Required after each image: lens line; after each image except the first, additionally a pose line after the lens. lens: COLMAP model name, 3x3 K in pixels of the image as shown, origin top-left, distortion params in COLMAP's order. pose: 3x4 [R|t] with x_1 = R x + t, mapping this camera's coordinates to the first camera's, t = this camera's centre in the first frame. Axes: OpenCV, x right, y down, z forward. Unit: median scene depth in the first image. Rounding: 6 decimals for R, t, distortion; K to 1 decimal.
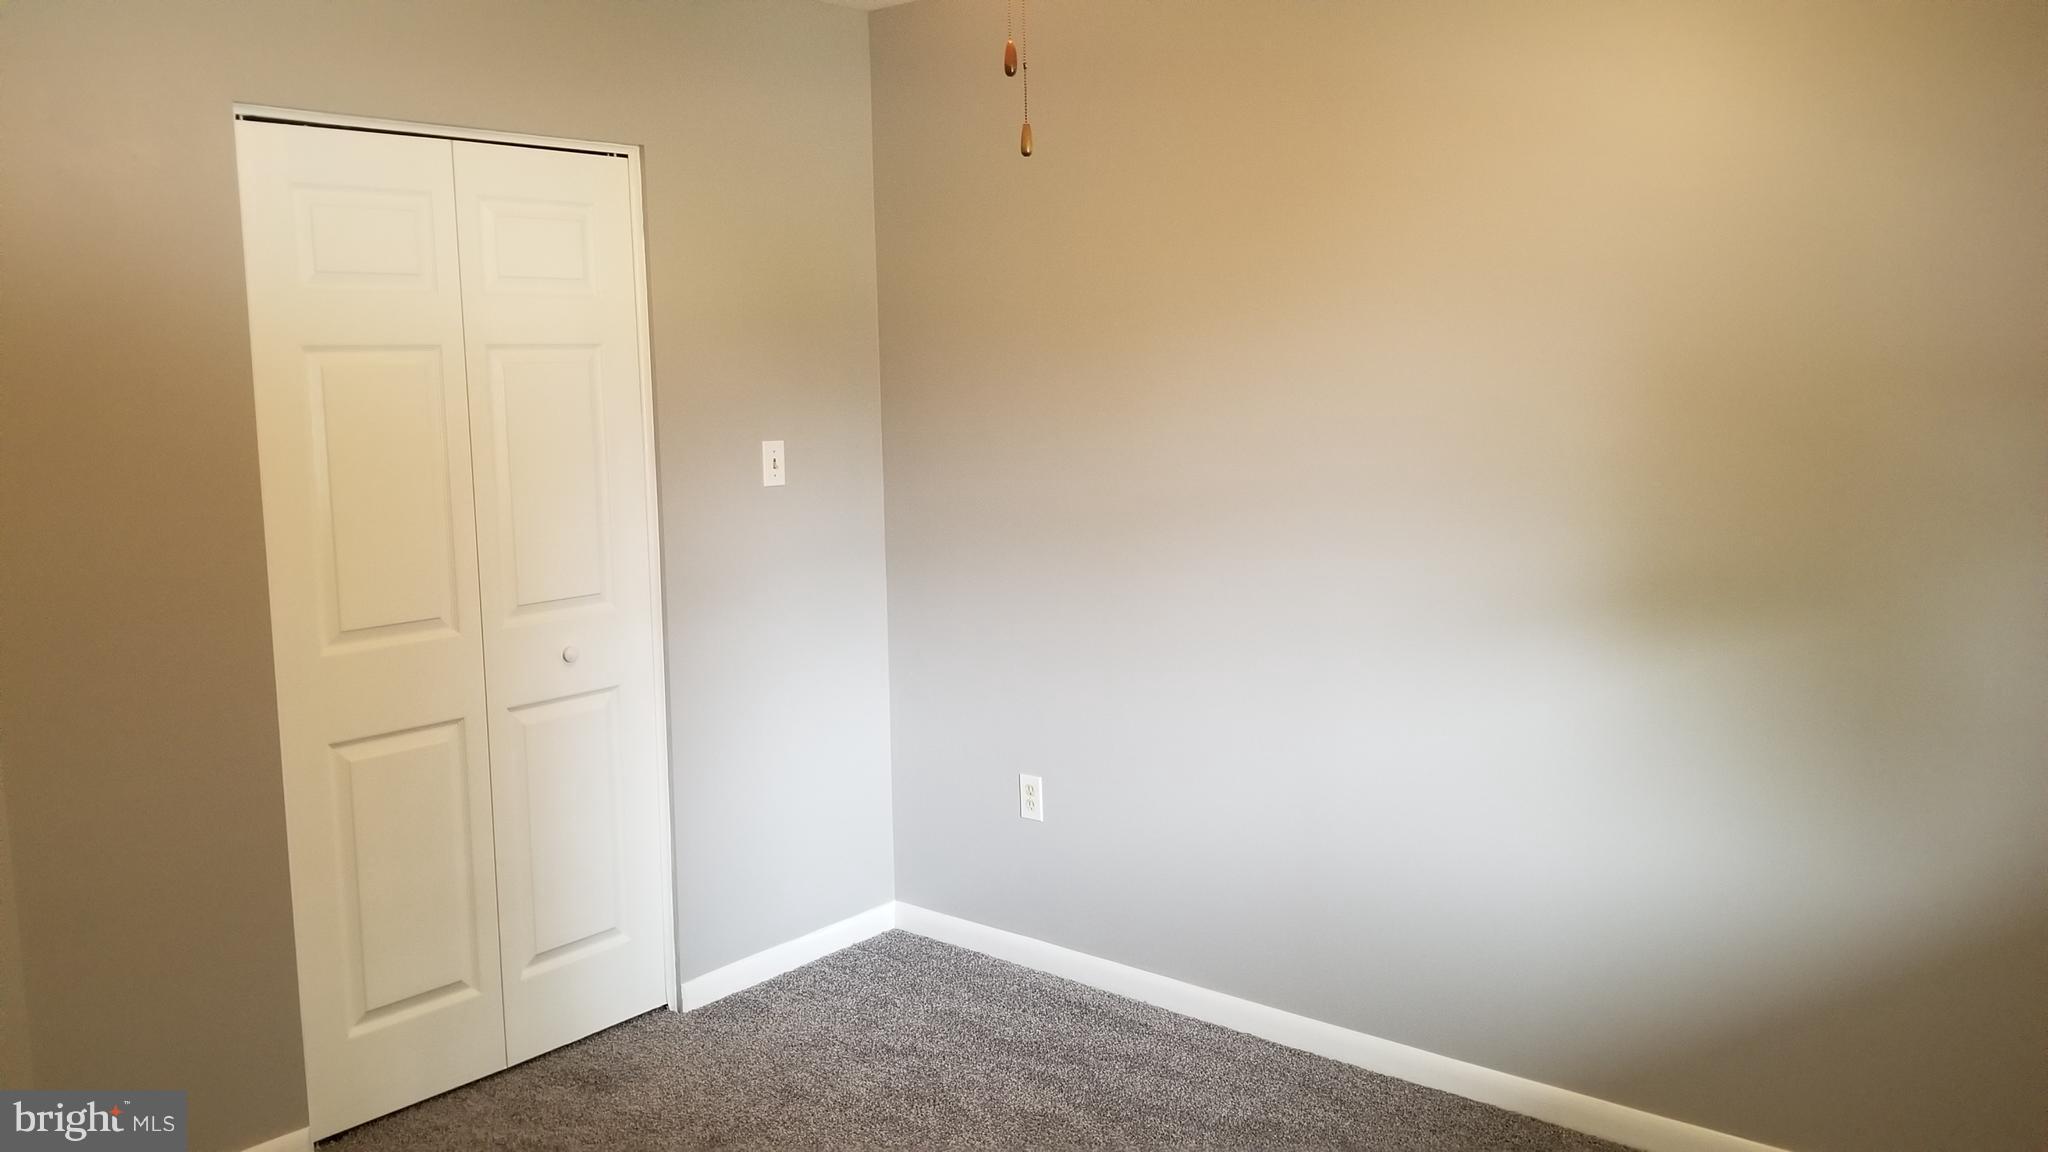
lens RADIAL K [[1616.5, 0, 1021.1], [0, 1616.5, 520.7], [0, 0, 1]] dist [0.063390, -0.005706]
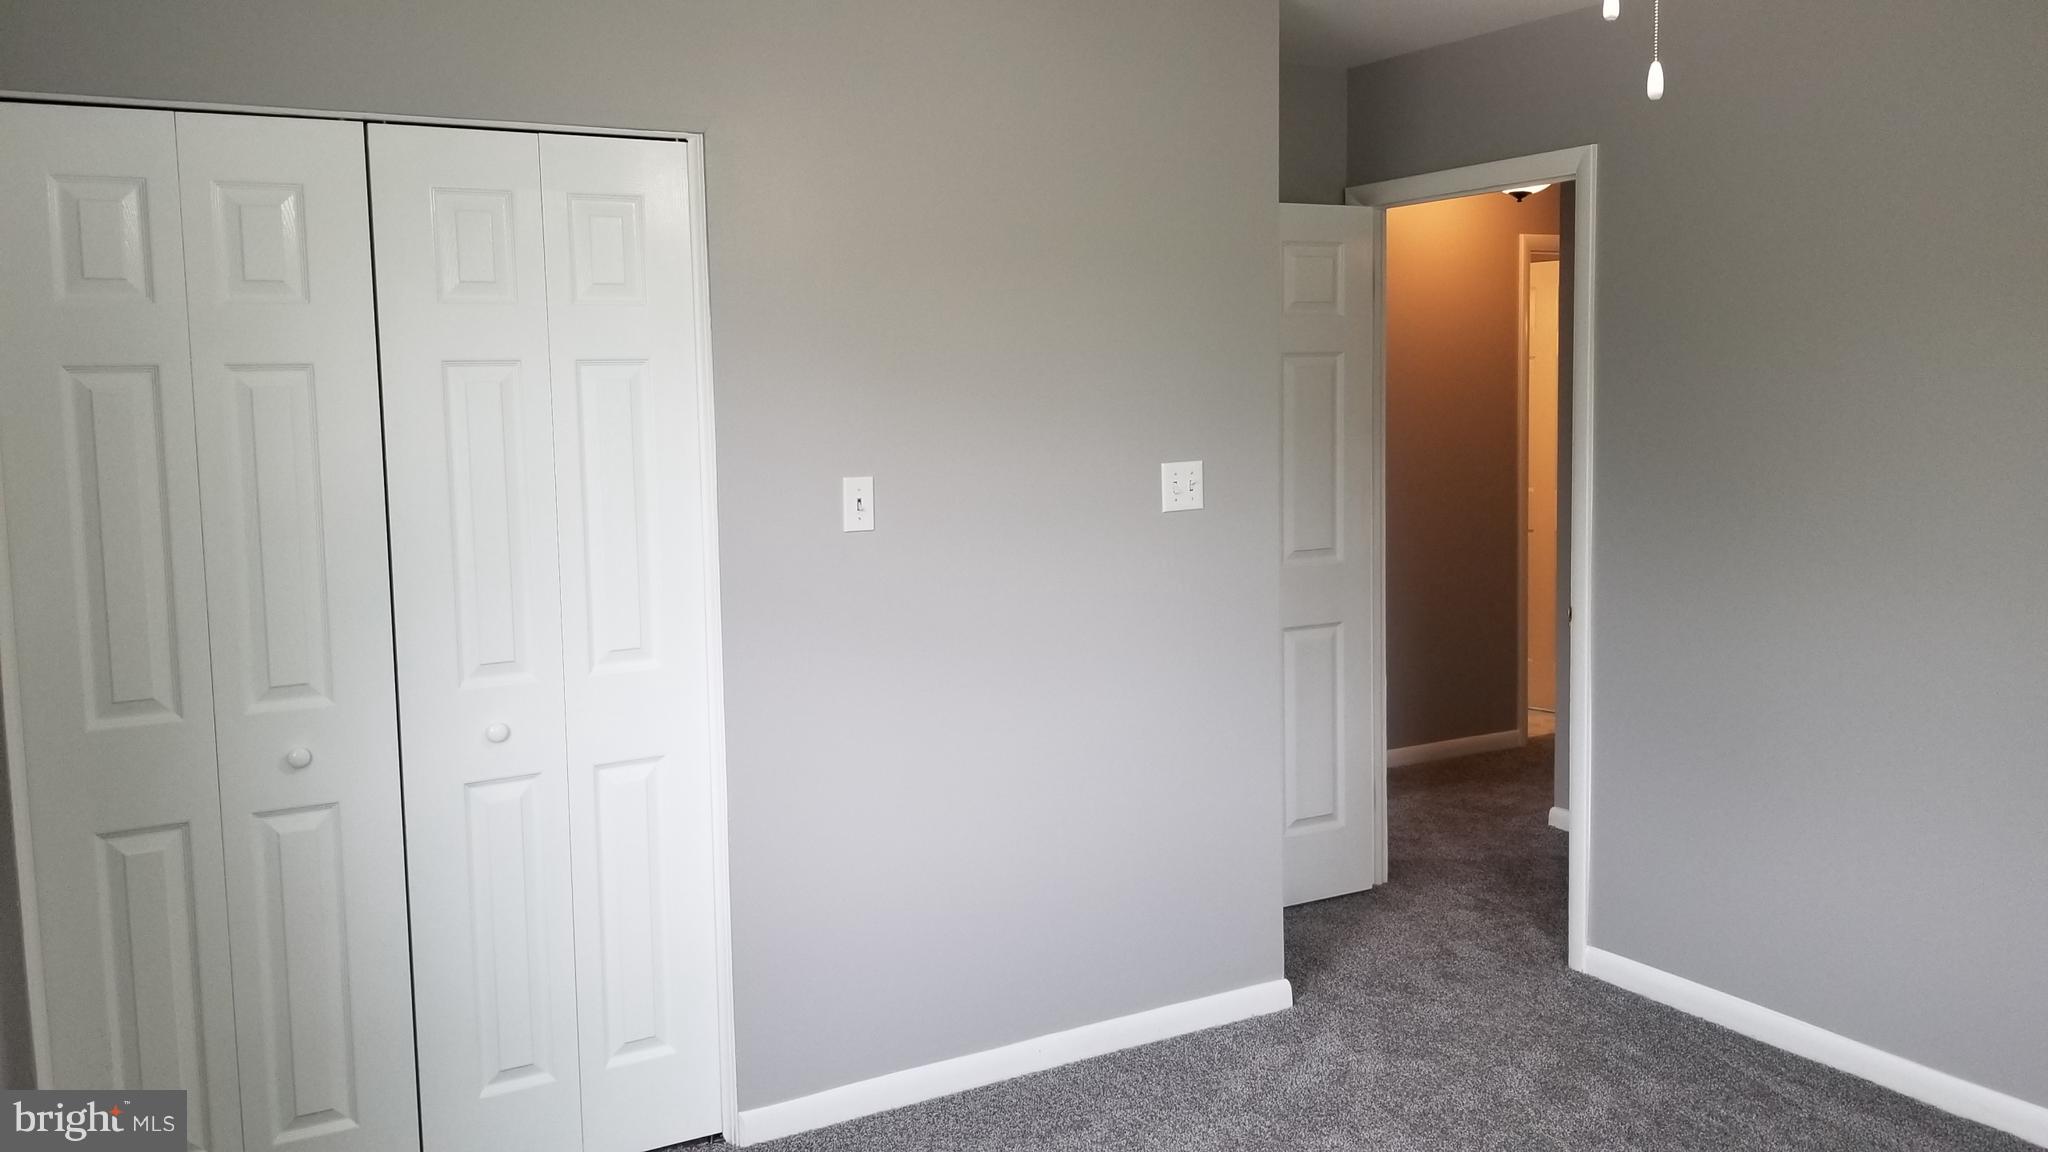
lens RADIAL K [[1616.5, 0, 1021.1], [0, 1616.5, 520.7], [0, 0, 1]] dist [0.063390, -0.005706]
pose [[0.931654, 0.040090, -0.361129, 0.272710], [-0.041271, 0.999138, 0.004444, -0.040761], [0.360996, 0.010764, 0.932505, 0.310390]]
